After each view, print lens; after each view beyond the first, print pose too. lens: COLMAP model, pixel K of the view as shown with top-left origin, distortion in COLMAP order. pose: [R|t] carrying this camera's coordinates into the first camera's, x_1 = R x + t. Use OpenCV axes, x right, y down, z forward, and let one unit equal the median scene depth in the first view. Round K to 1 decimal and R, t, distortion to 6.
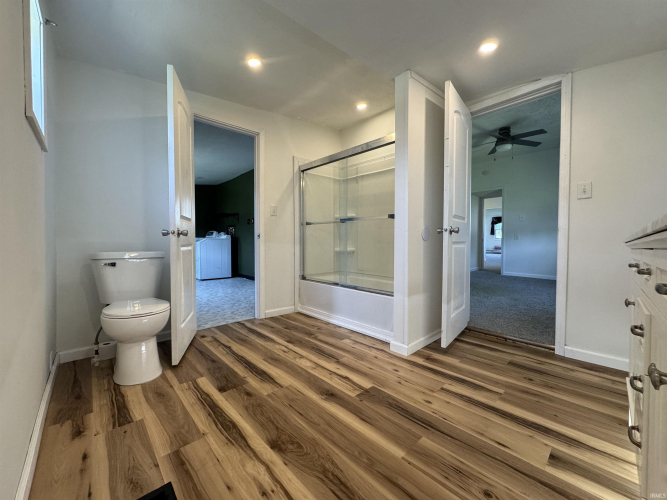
lens RADIAL K [[265.1, 0, 332.9], [0, 265.1, 248.3], [0, 0, 1]] dist [-0.001839, 0.000141]
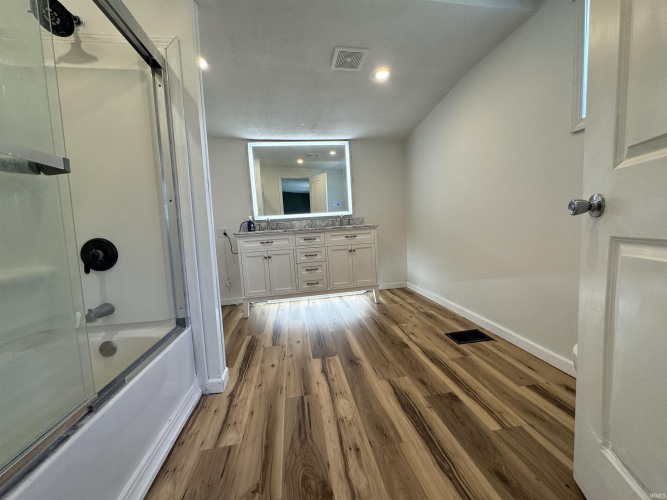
lens RADIAL K [[265.1, 0, 334.1], [0, 265.1, 250.0], [0, 0, 1]] dist [-0.001839, 0.000141]
pose [[-0.829309, -0.014858, 0.558593, -0.573629], [0.057510, 0.992069, 0.111770, -0.073309], [-0.555823, 0.124817, -0.821877, 1.888527]]
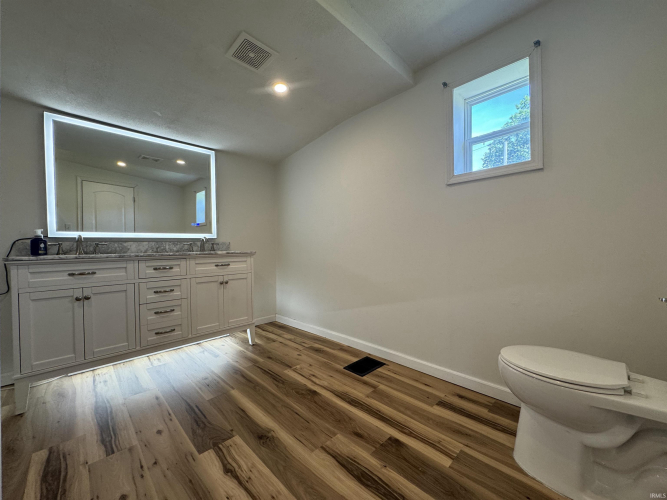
lens RADIAL K [[265.1, 0, 333.1], [0, 265.1, 250.3], [0, 0, 1]] dist [-0.001839, 0.000141]
pose [[-0.999587, 0.006953, -0.027874, -0.209351], [0.006279, 0.999687, 0.024206, -0.067987], [0.028033, 0.024021, -0.999318, 1.787232]]
